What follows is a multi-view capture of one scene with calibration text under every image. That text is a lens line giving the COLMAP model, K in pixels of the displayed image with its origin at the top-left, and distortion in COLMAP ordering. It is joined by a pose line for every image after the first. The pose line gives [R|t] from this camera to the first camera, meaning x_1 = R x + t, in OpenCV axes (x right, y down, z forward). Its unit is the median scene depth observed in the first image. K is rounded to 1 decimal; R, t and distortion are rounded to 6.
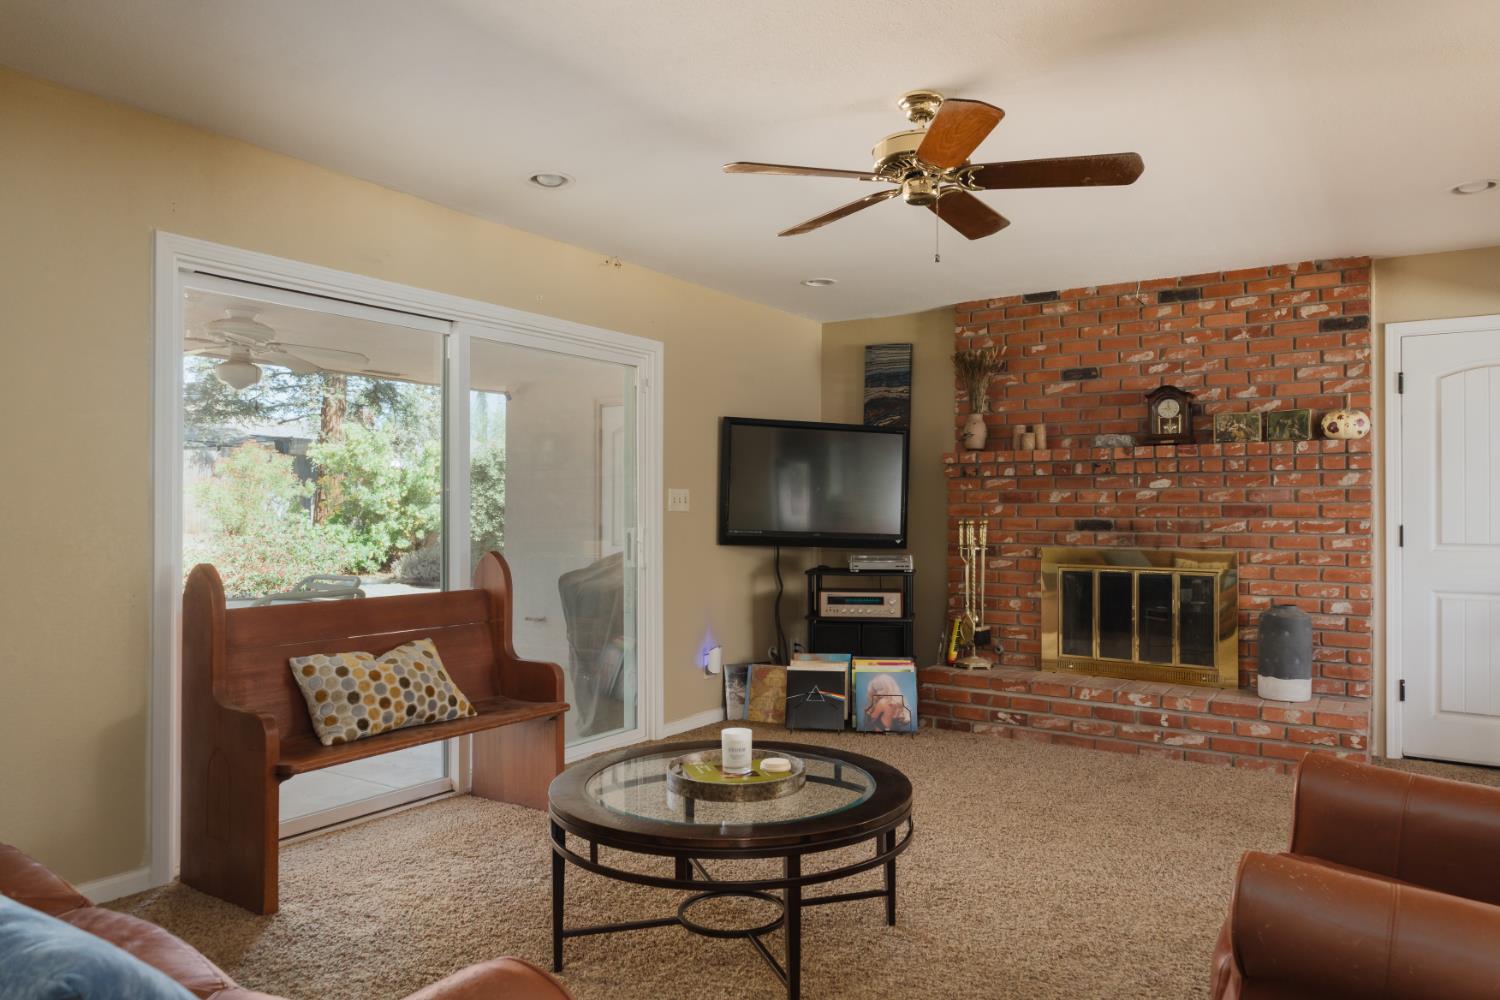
lens RADIAL K [[1009.5, 0, 746.0], [0, 1009.5, 498.6], [0, 0, 1]] dist [-0.008134, 0.008975]
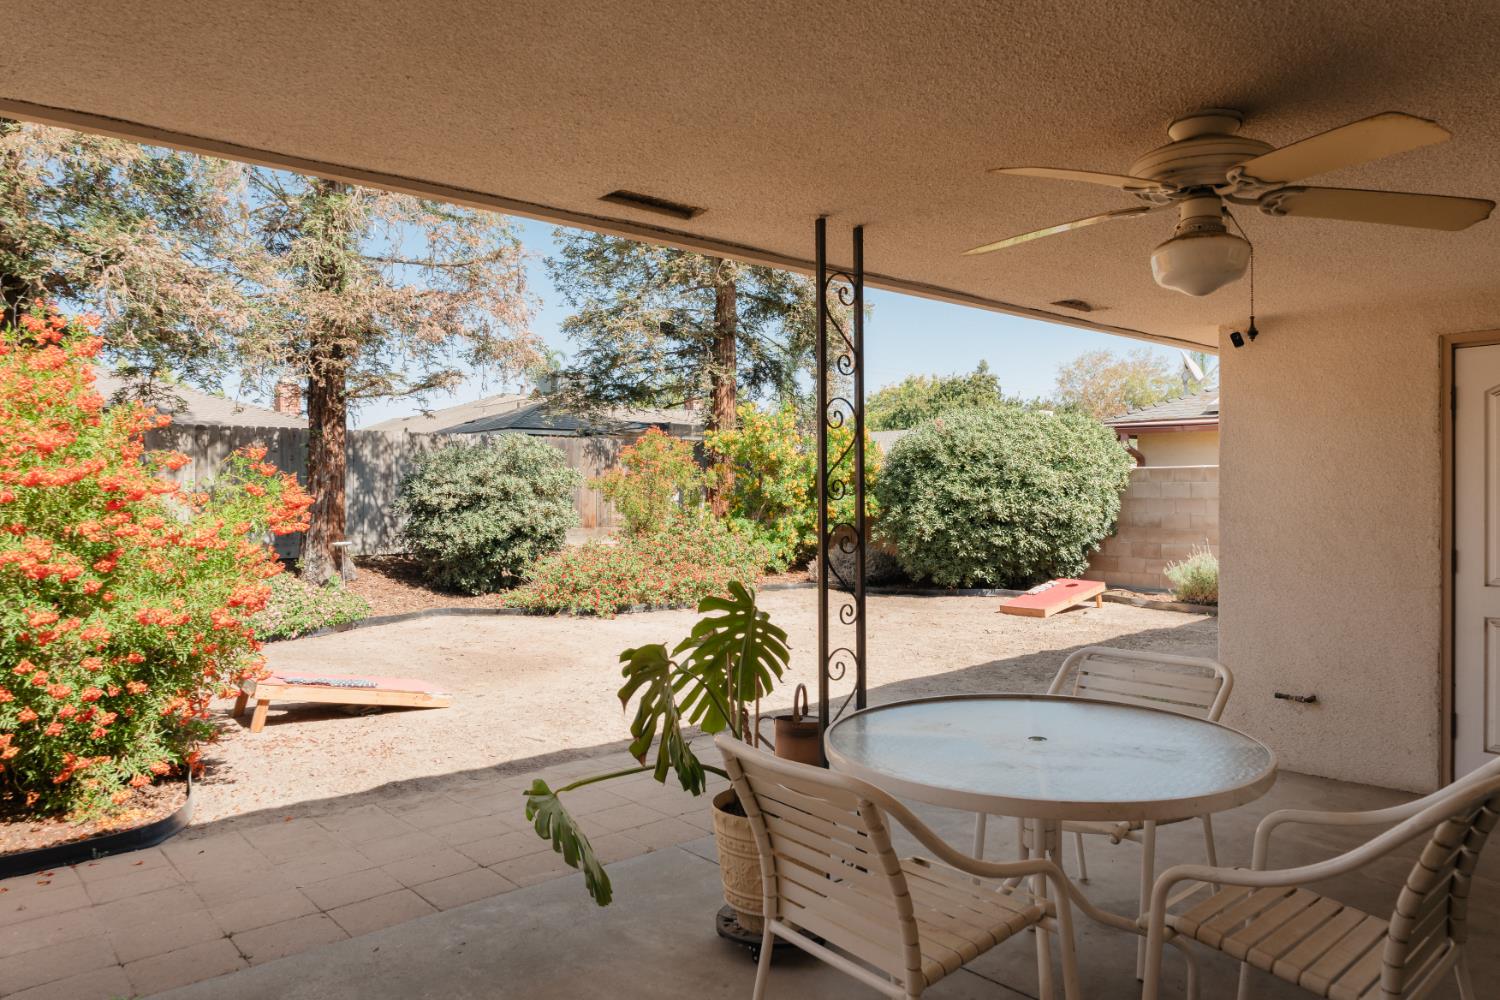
lens RADIAL K [[1009.5, 0, 756.0], [0, 1009.5, 498.6], [0, 0, 1]] dist [-0.008134, 0.008975]
pose [[0.967901, -0.003364, -0.251310, -0.165975], [0.007632, 0.999843, 0.016010, -0.006335], [0.251217, -0.017414, 0.967774, 0.135494]]
